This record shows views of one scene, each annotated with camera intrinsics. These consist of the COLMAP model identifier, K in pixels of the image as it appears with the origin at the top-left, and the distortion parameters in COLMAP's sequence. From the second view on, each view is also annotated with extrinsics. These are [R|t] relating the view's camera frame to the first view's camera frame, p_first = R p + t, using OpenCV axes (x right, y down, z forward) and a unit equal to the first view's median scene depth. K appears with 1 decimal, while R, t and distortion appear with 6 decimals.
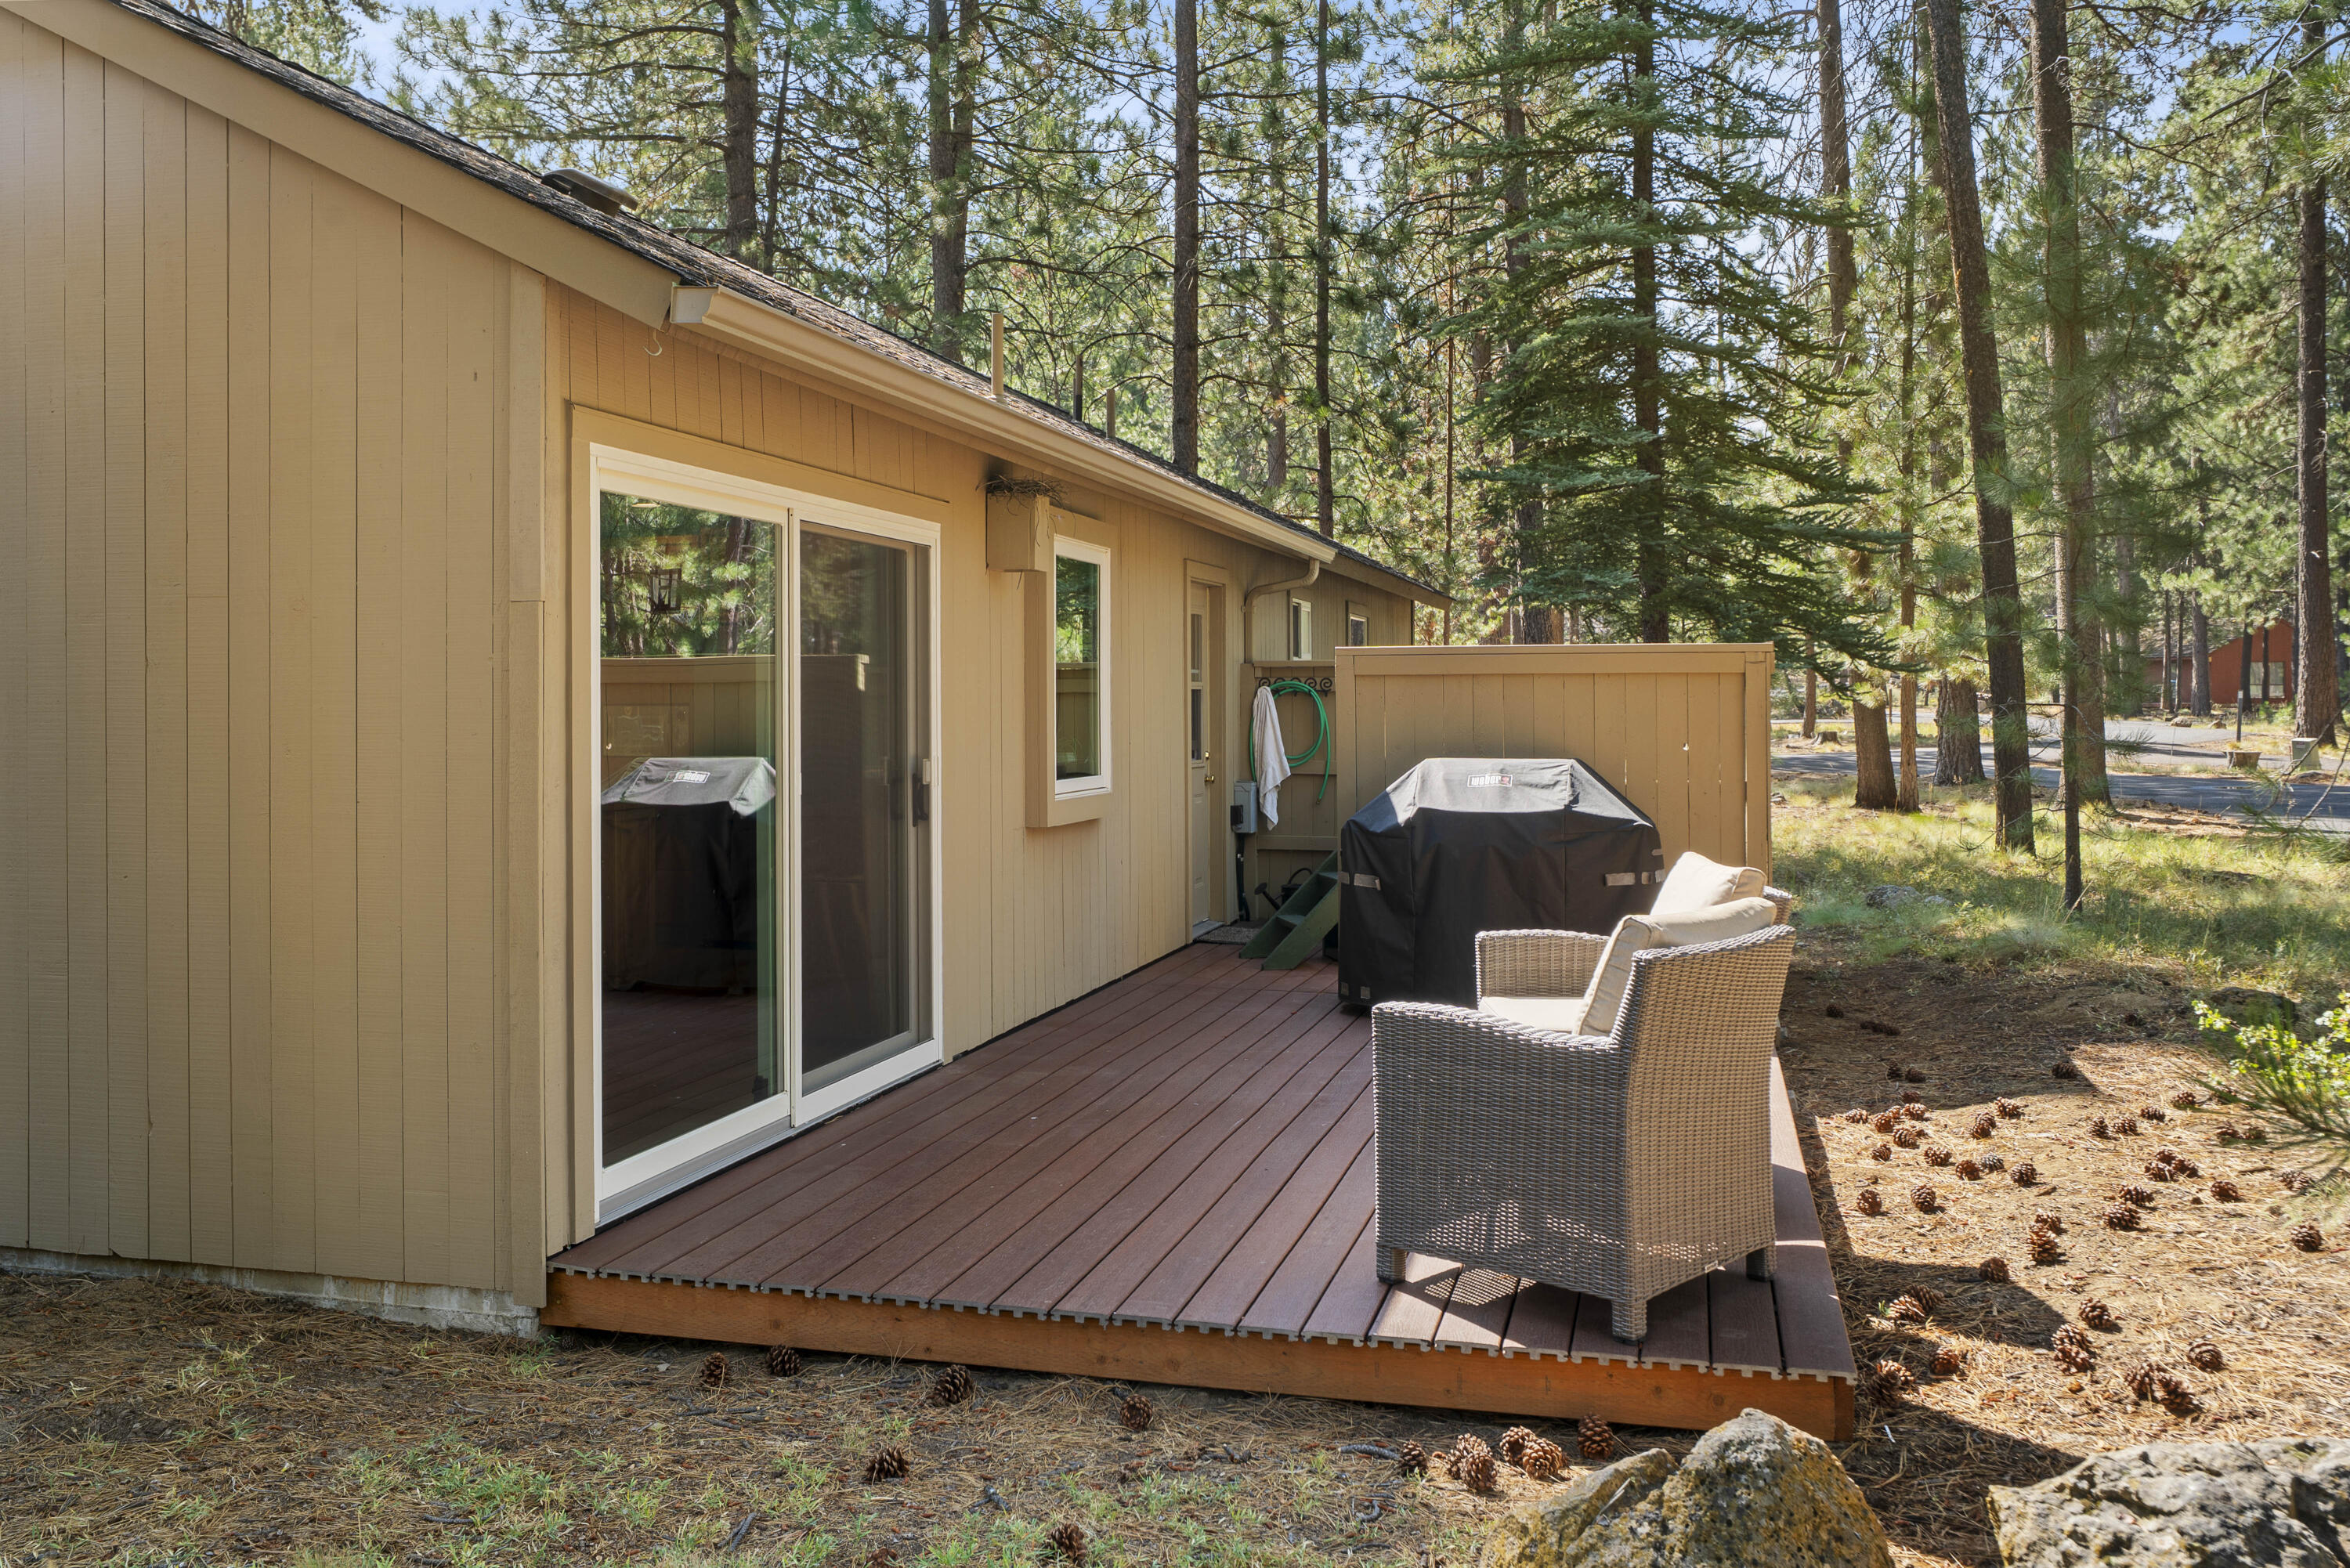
lens RADIAL K [[2025.7, 0, 1165.4], [0, 2025.7, 689.0], [0, 0, 1]] dist [-0.004687, 0.008572]
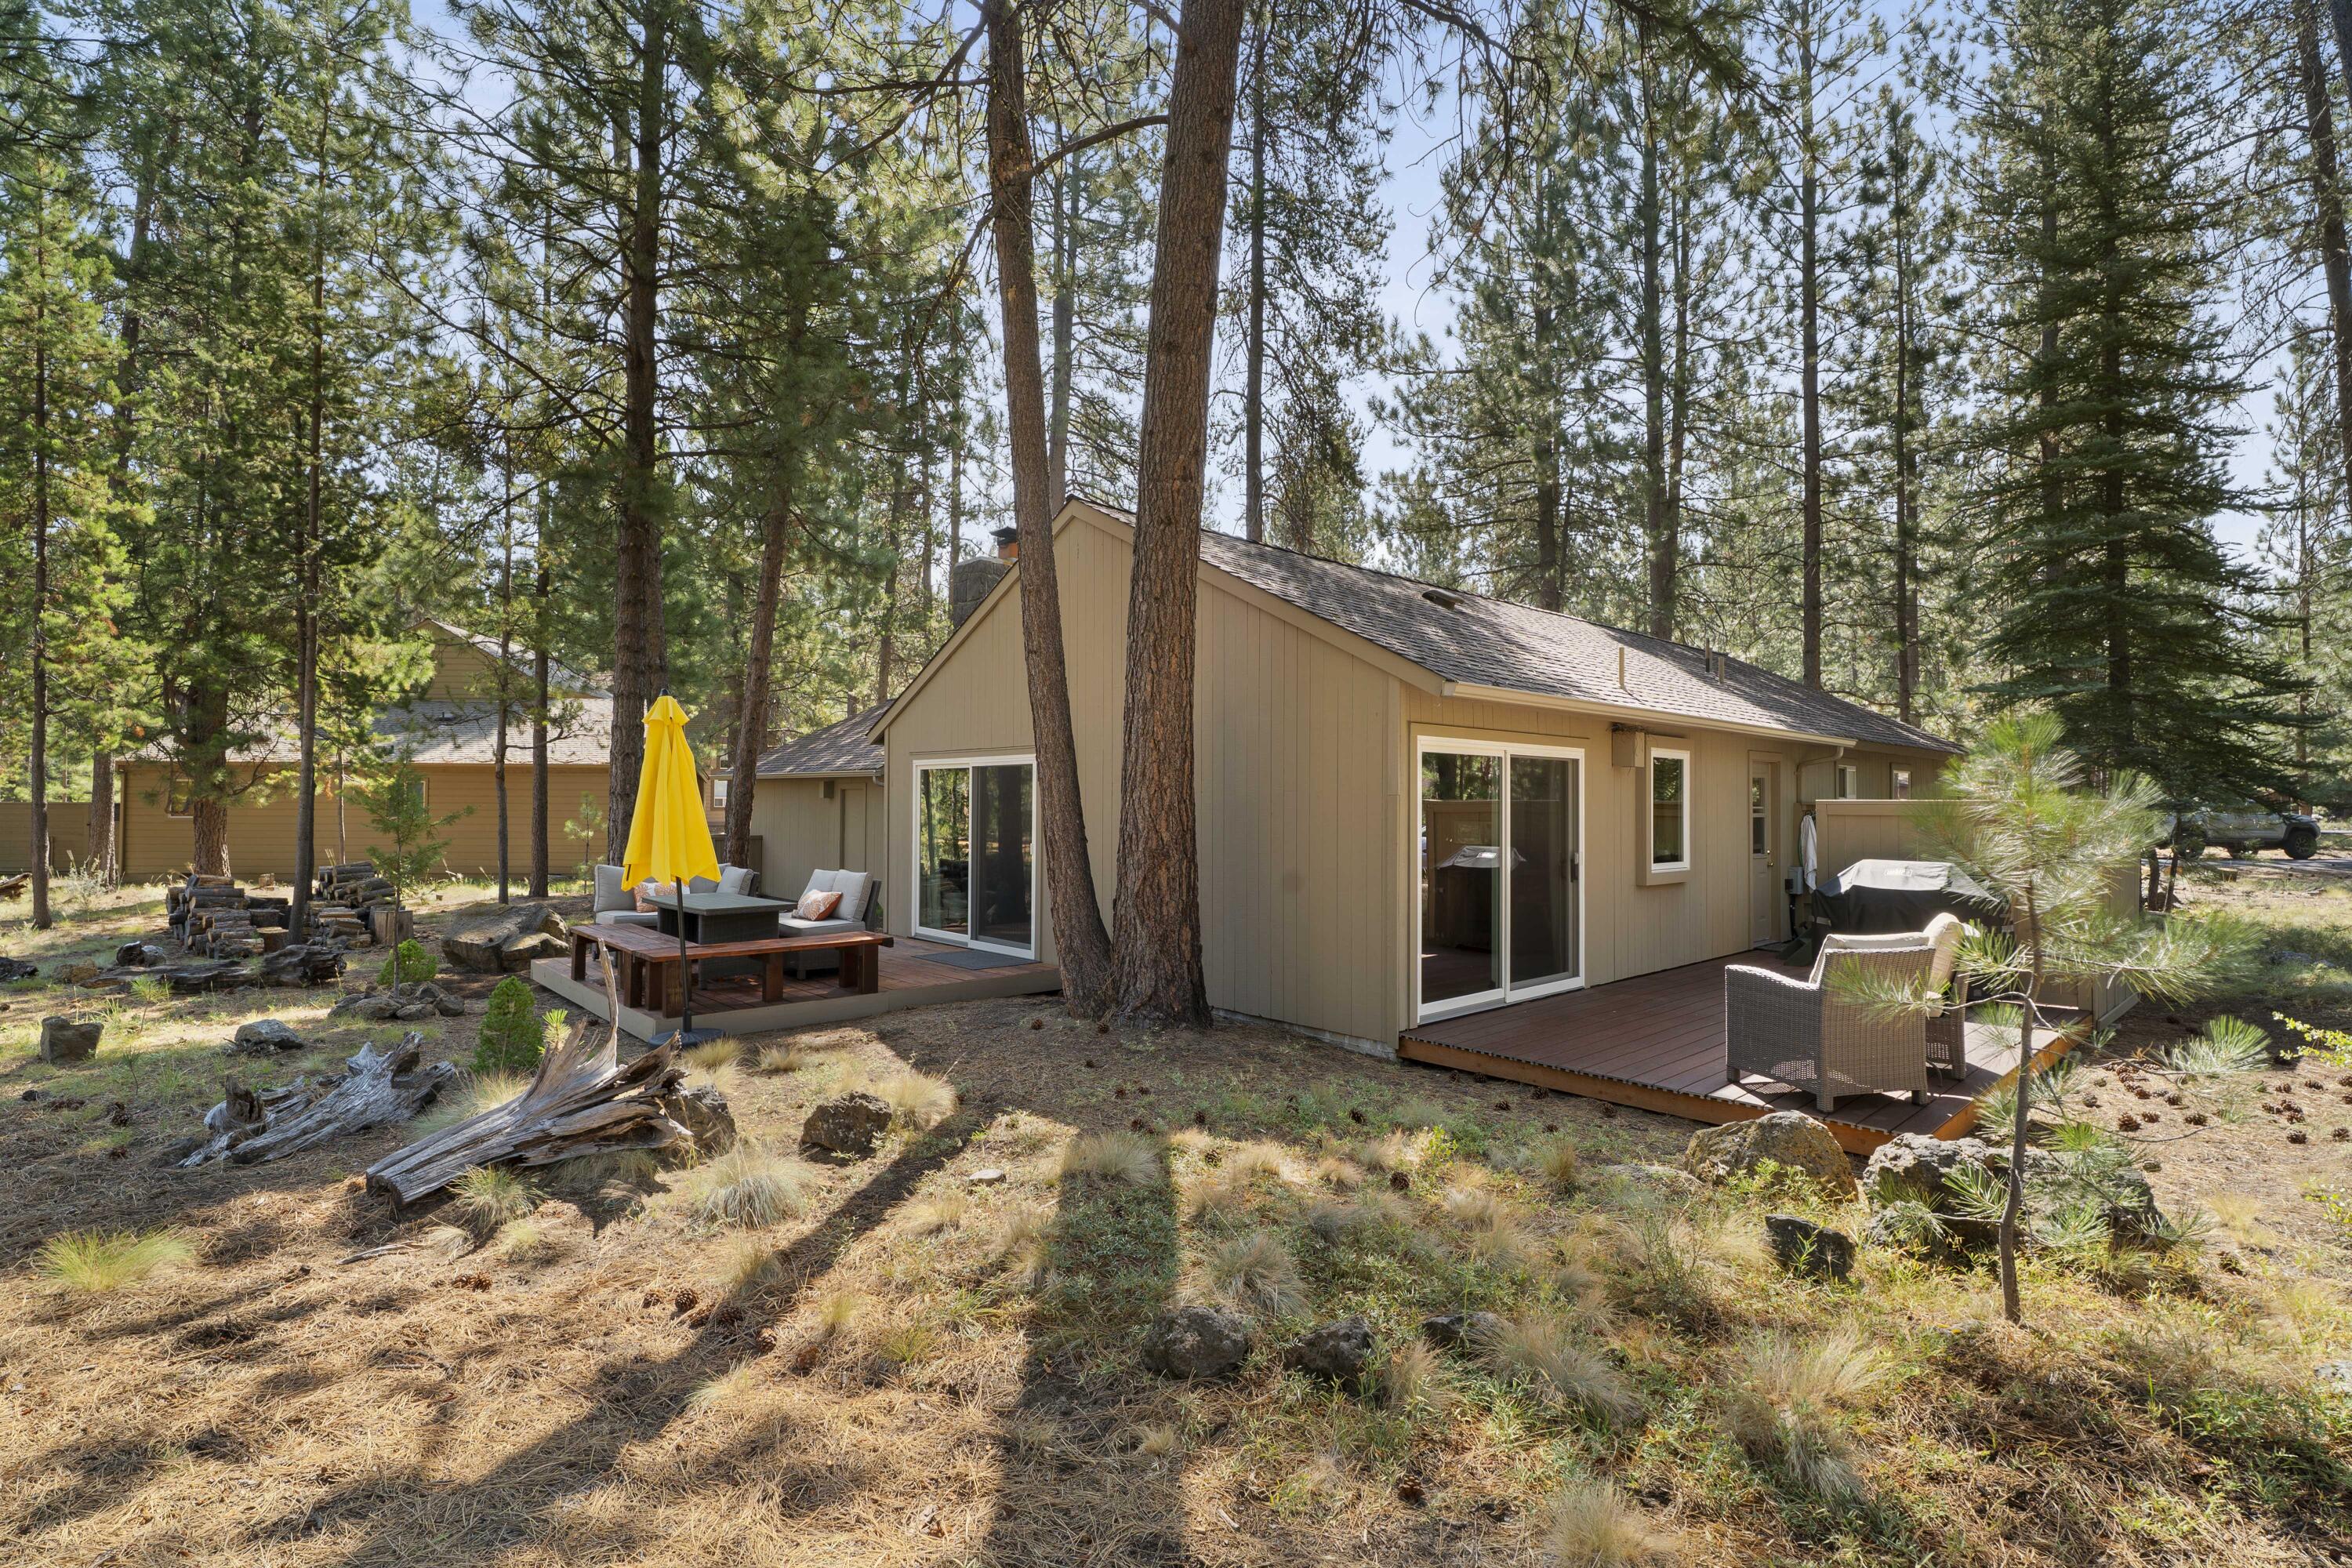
lens RADIAL K [[1075.2, 0, 1176.0], [0, 1075.2, 784.0], [0, 0, 1]] dist [-0.000579, -0.000149]
pose [[0.853311, 0.000876, -0.521402, 0.129790], [-0.008191, 0.999898, -0.011725, -0.025614], [0.521338, 0.014276, 0.853231, -0.272475]]
